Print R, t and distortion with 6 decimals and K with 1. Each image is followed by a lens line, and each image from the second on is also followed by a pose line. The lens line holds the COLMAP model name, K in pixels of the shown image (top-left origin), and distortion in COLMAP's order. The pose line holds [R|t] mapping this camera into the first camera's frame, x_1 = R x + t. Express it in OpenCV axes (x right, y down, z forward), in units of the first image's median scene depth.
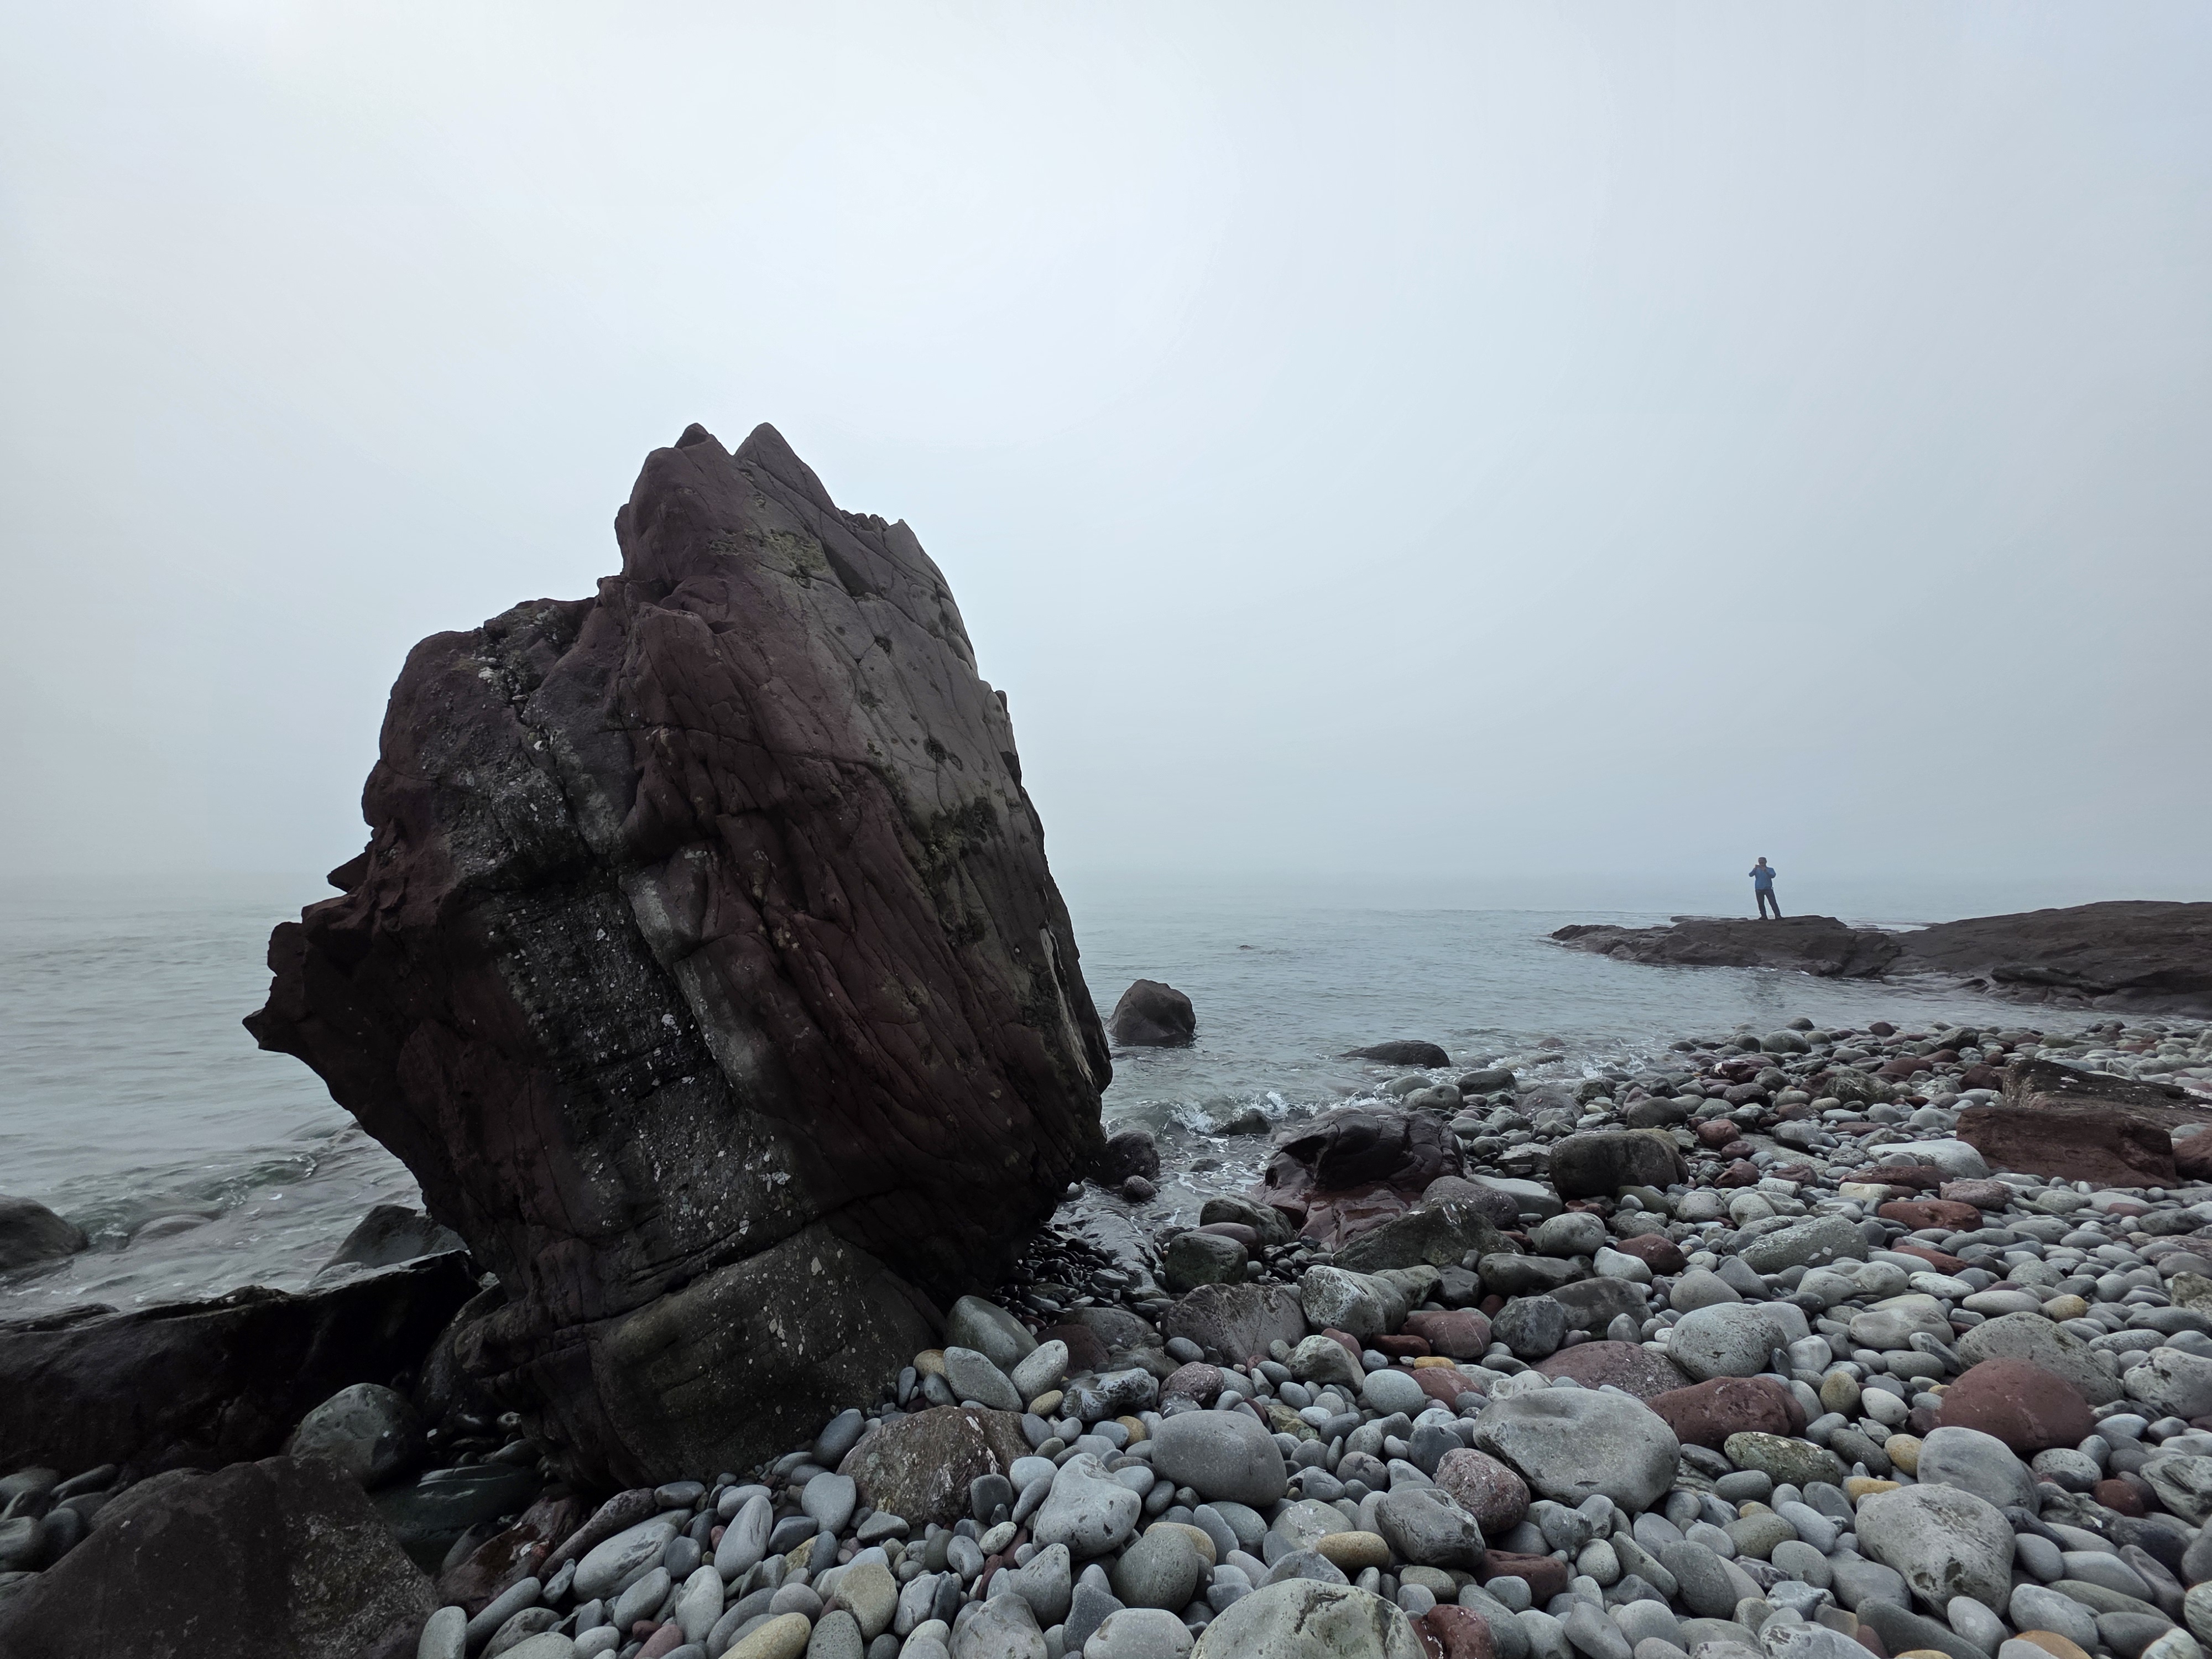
lens RADIAL K [[873.5, 0, 1110.6], [0, 873.5, 829.2], [0, 0, 1]] dist [0.005823, -0.000361]
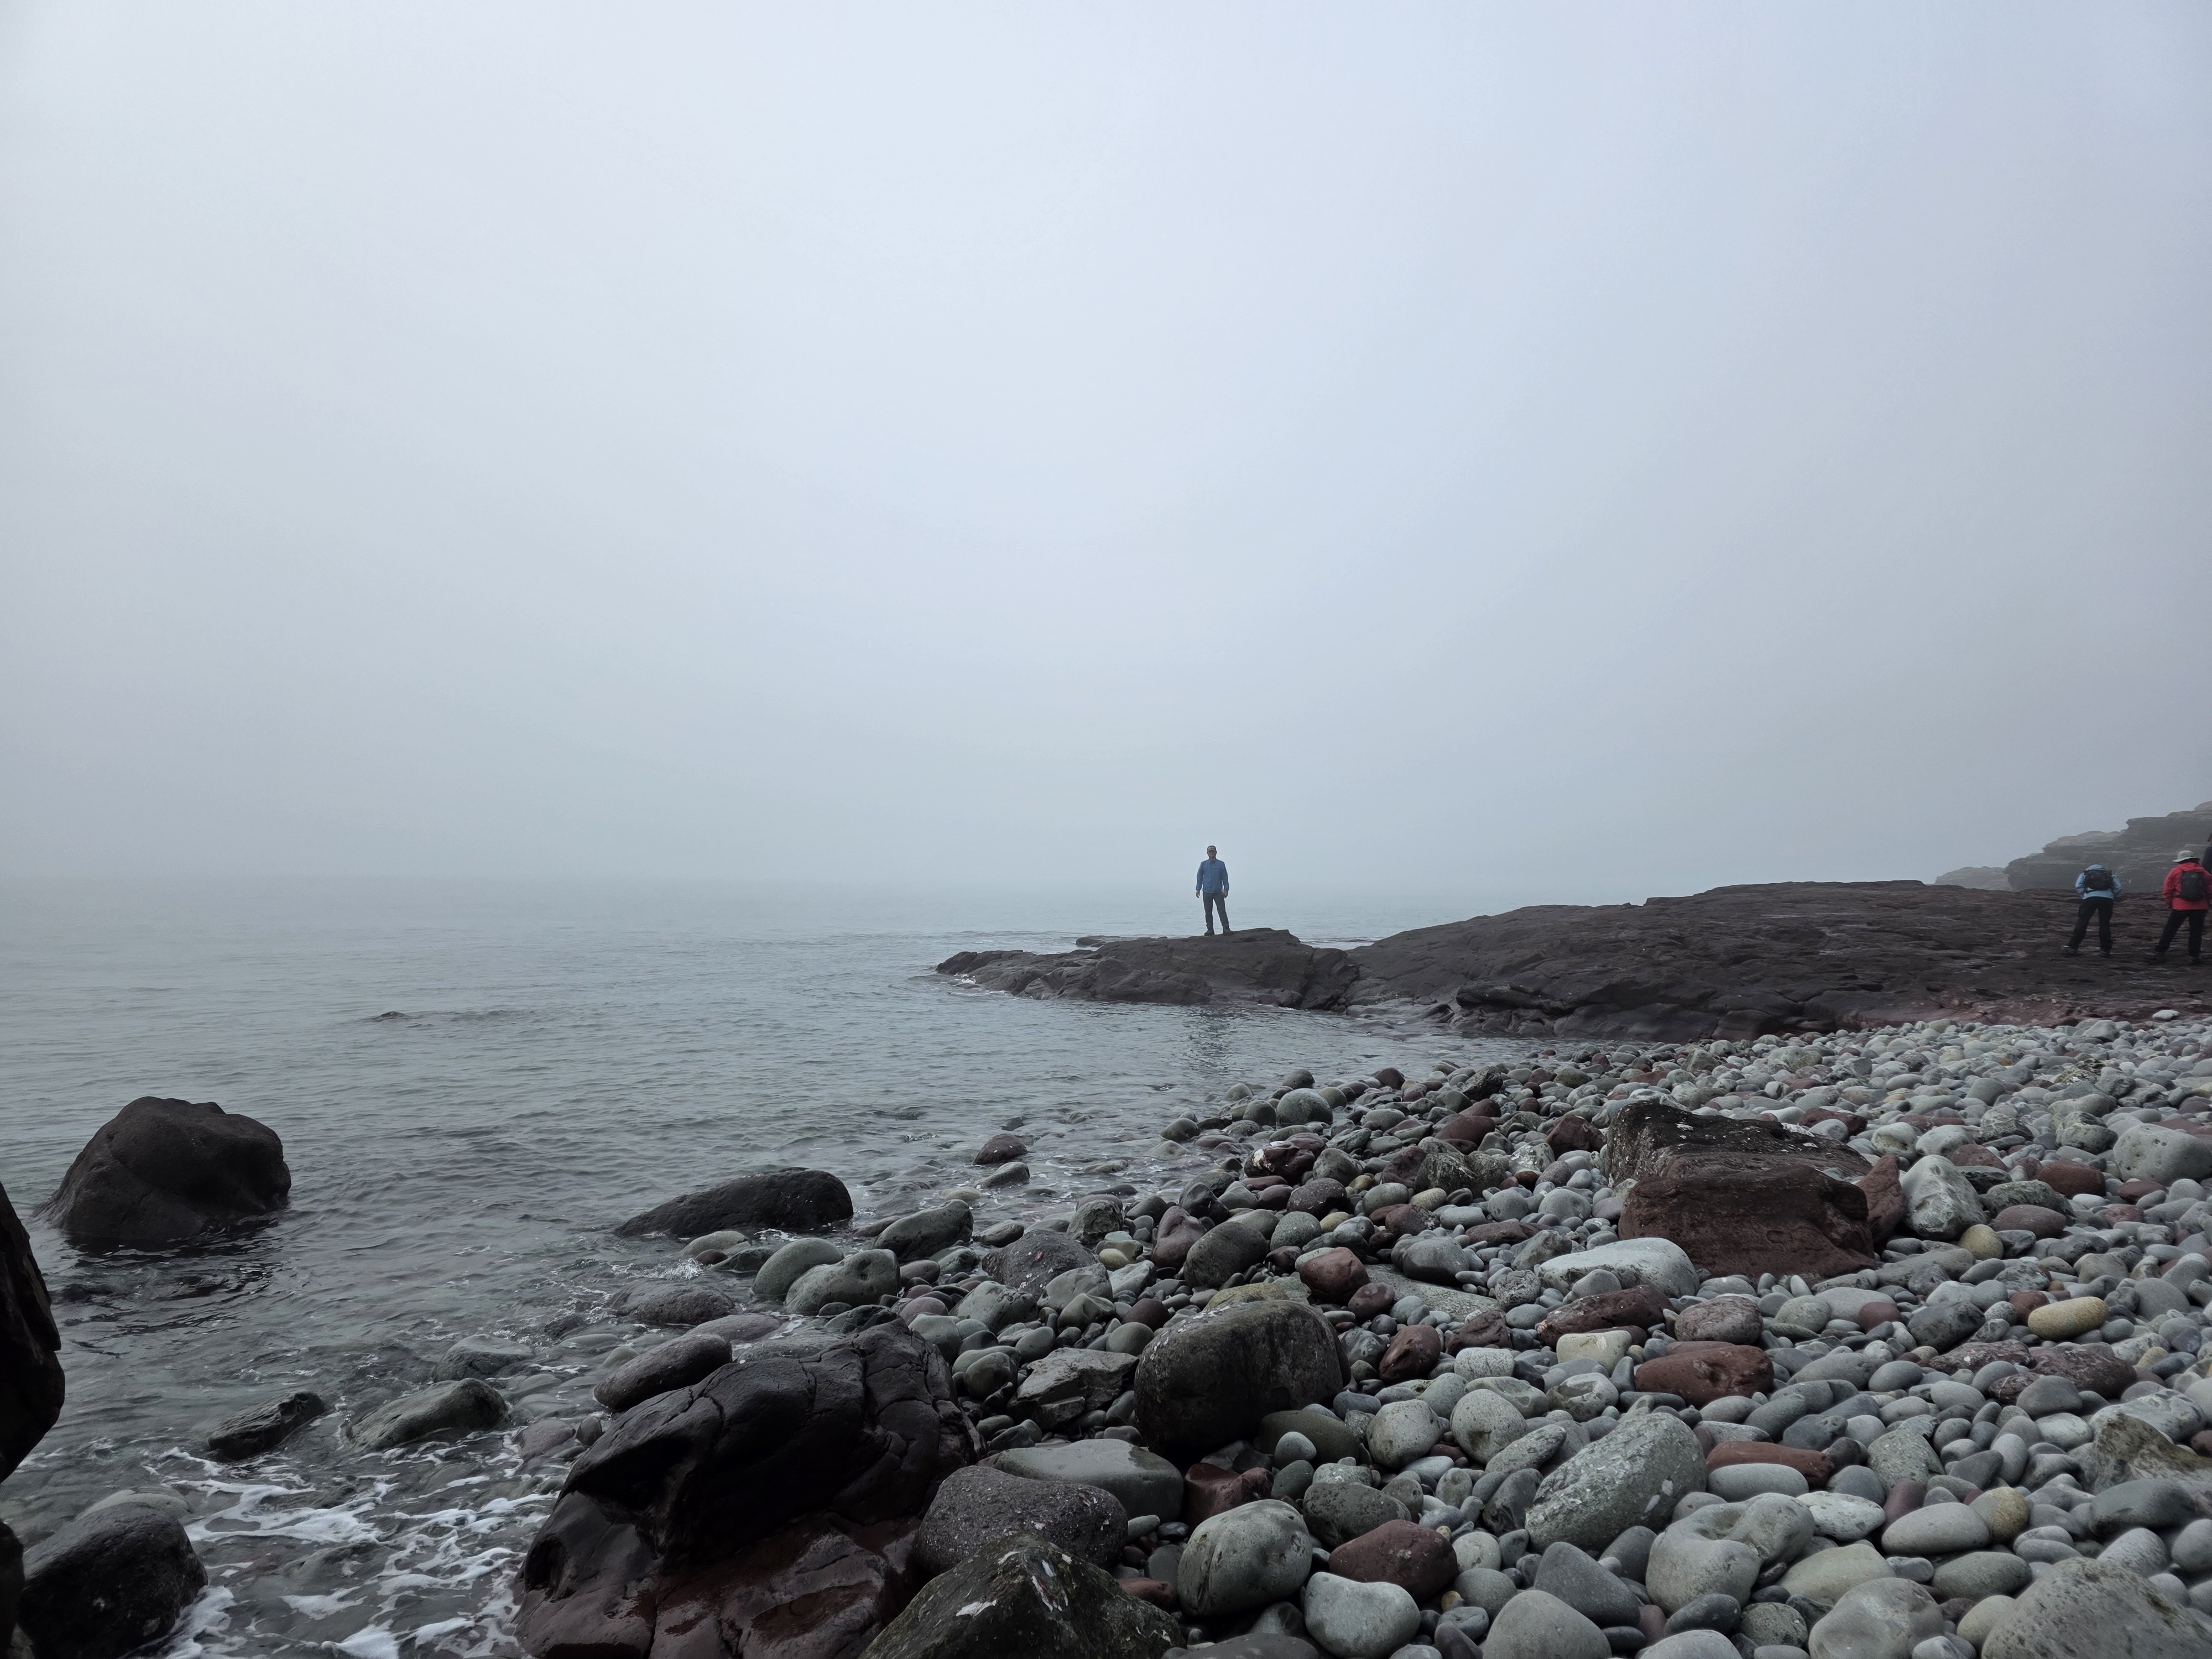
lens RADIAL K [[1458.9, 0, 1112.7], [0, 1458.9, 766.4], [0, 0, 1]] dist [0.068066, -0.066586]
pose [[0.815501, 0.048754, 0.576698, -0.005856], [-0.032260, 0.998726, -0.038814, 0.031905], [-0.577855, 0.013049, 0.816035, 0.173139]]
